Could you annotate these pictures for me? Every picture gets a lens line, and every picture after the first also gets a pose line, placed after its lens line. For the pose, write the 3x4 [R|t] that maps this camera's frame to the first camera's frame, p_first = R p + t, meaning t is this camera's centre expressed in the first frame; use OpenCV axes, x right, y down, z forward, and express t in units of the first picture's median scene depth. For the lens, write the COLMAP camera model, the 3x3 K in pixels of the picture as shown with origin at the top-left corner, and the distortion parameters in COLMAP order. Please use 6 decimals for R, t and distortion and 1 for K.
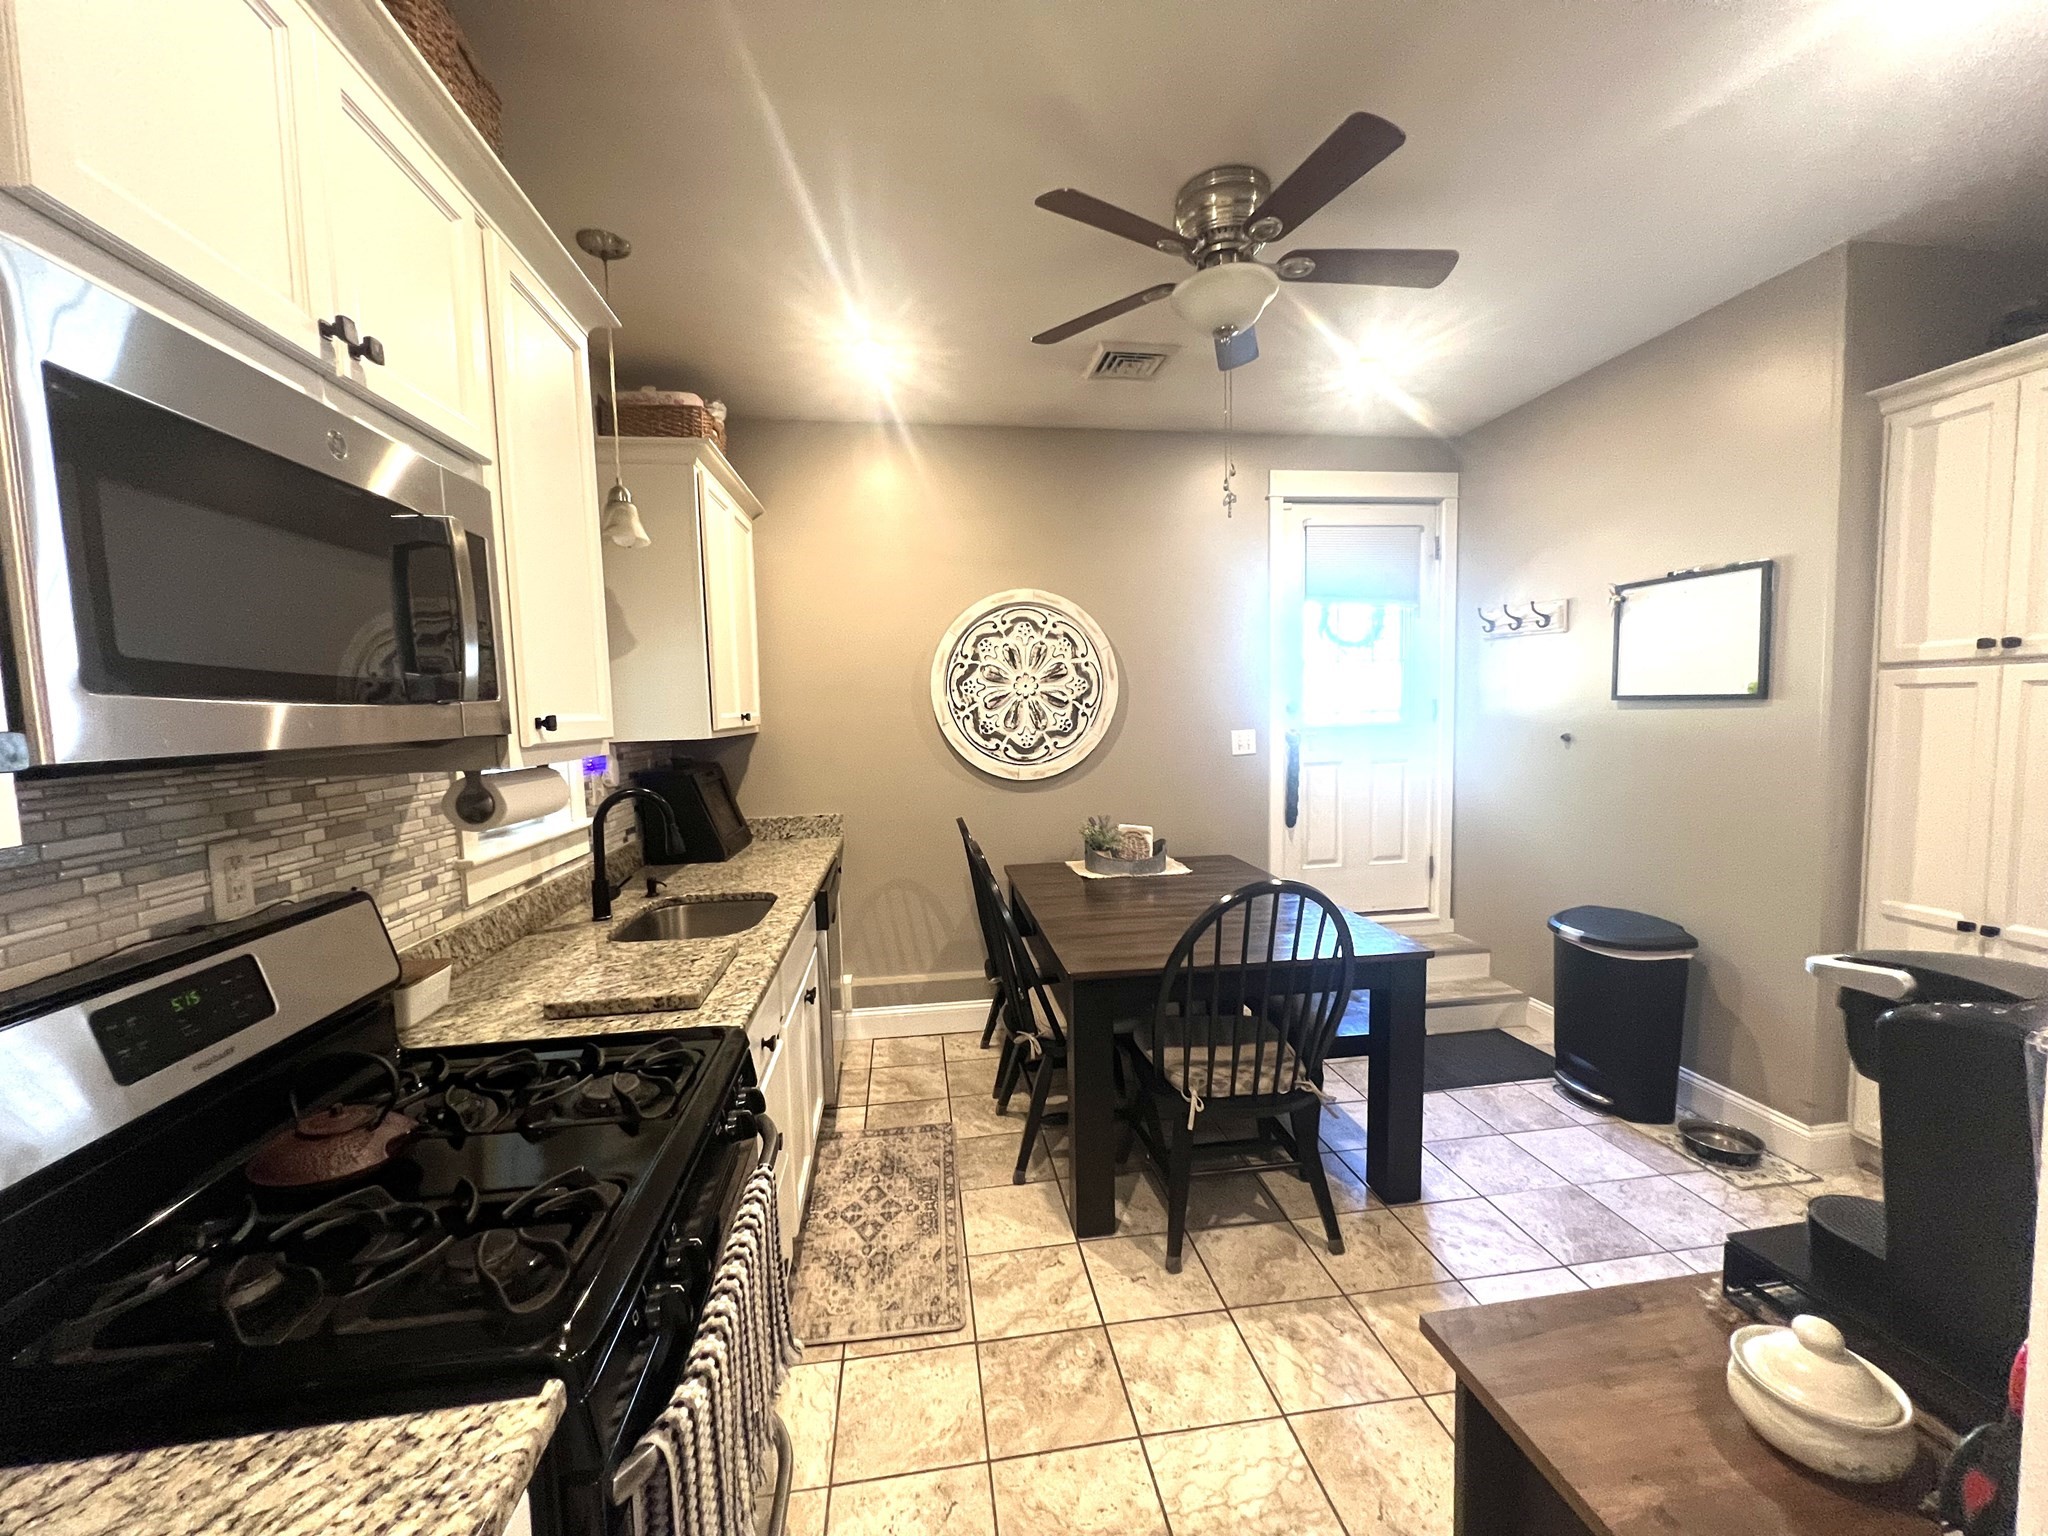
lens RADIAL K [[819.0, 0, 1025.0], [0, 819.0, 768.3], [0, 0, 1]] dist [0.001584, -0.000009]
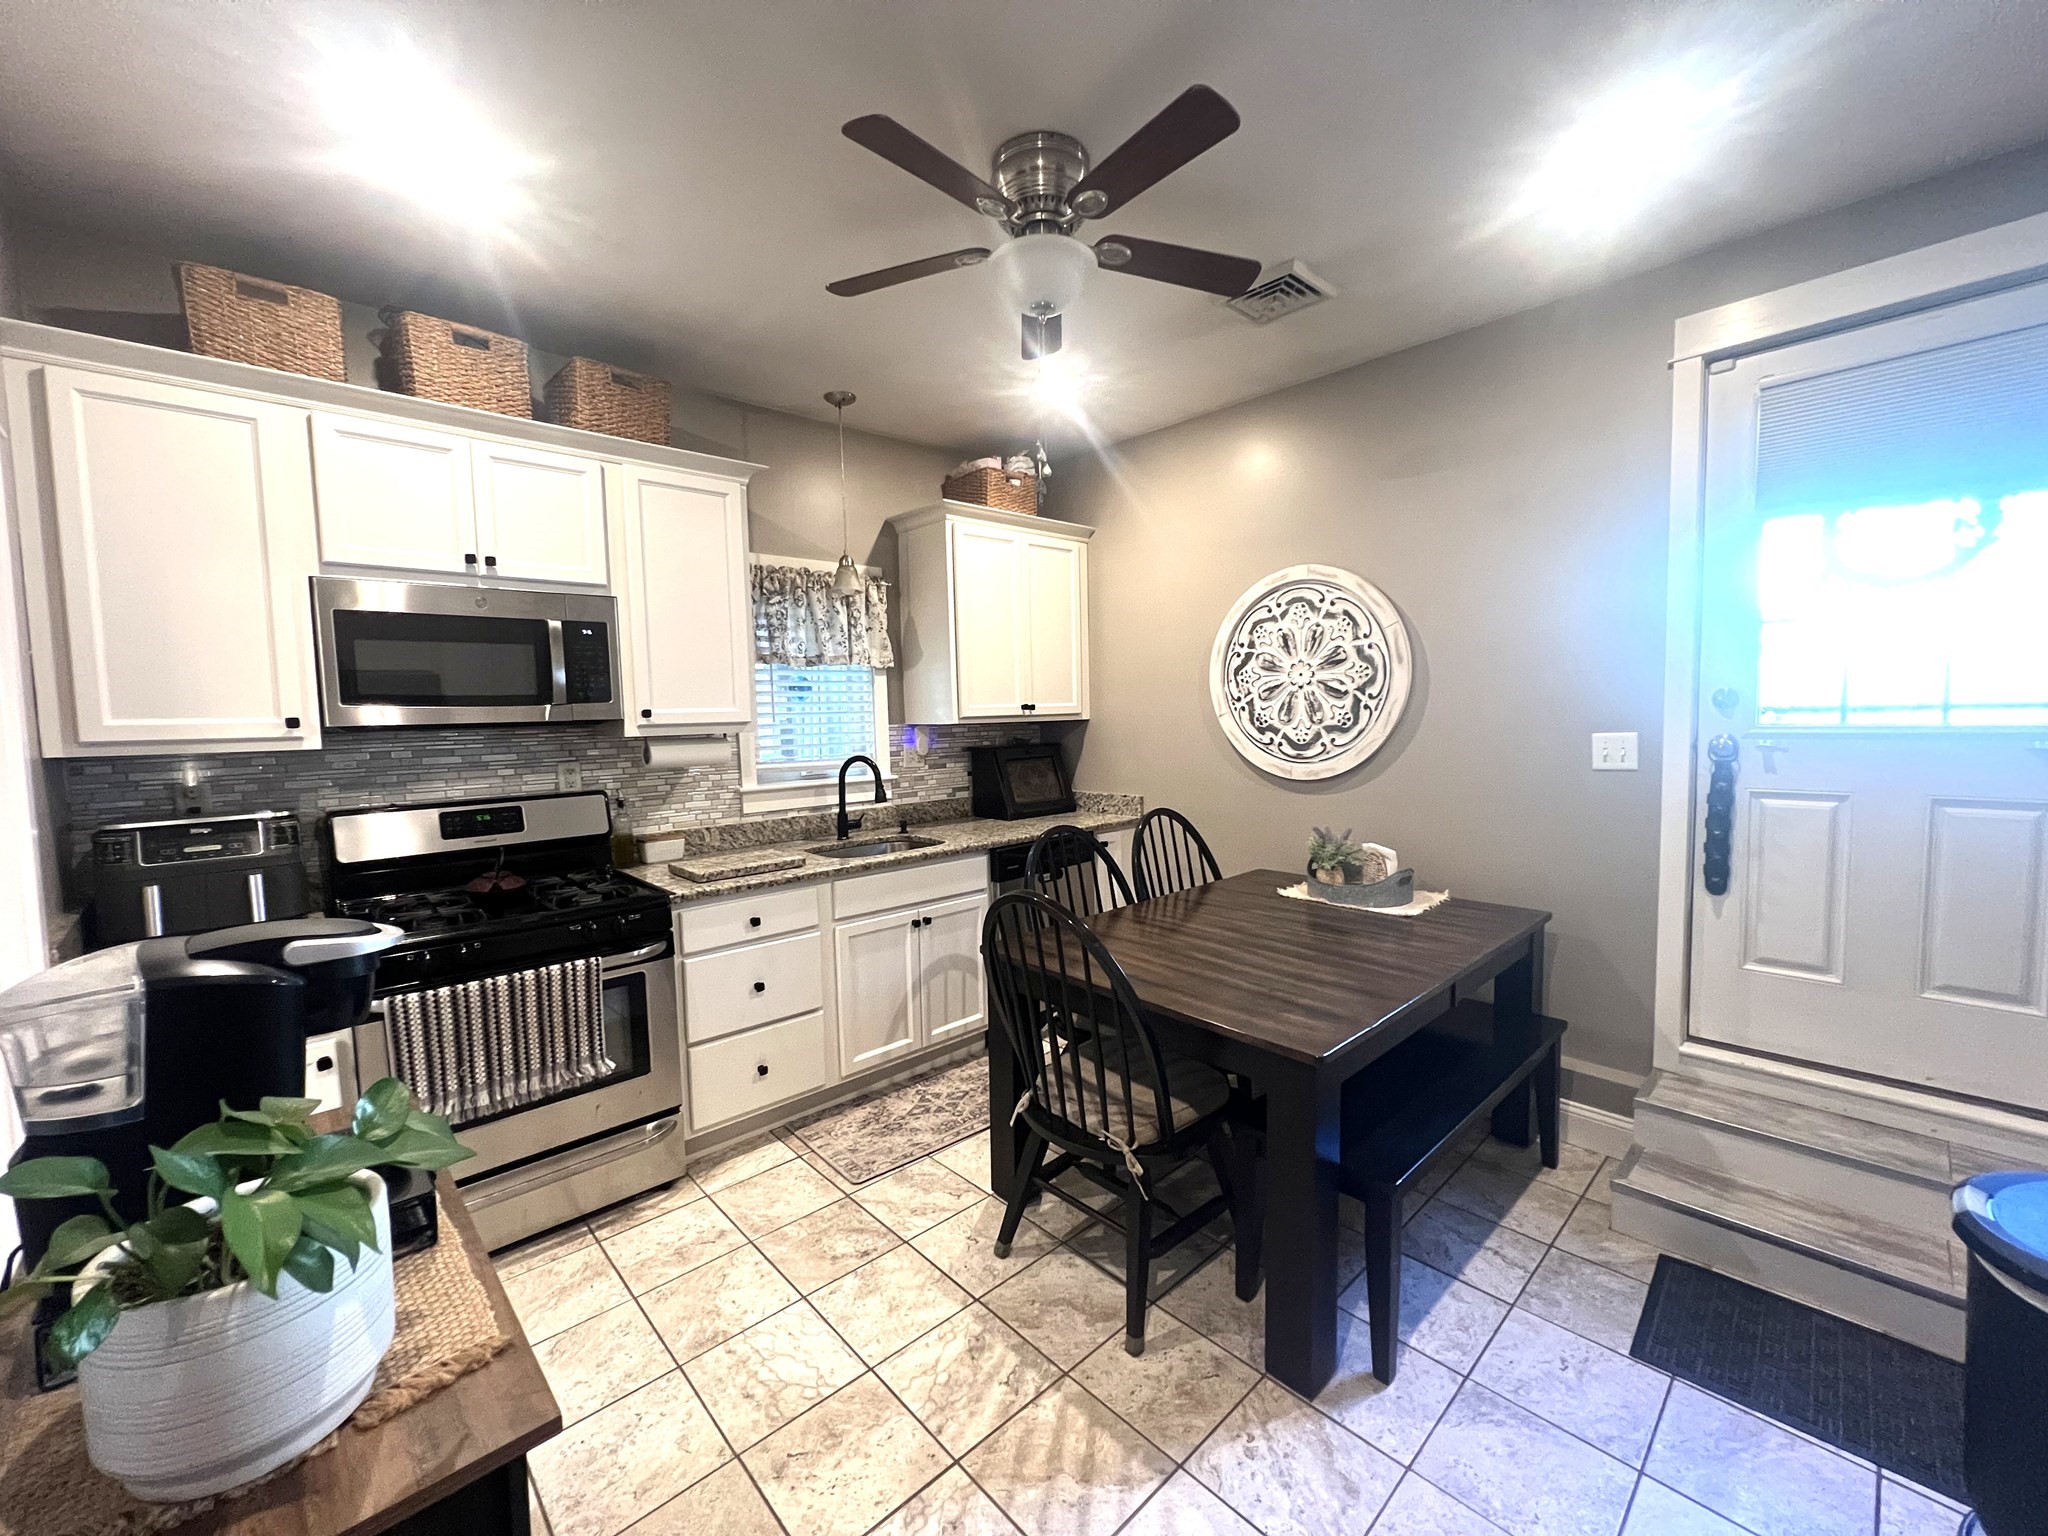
lens RADIAL K [[819.0, 0, 1023.8], [0, 819.0, 768.7], [0, 0, 1]] dist [0.001584, -0.000009]
pose [[0.568062, 0.072579, -0.819779, 0.581865], [-0.053596, 0.997252, 0.051153, -0.028280], [0.821238, 0.014879, 0.570391, 0.250763]]
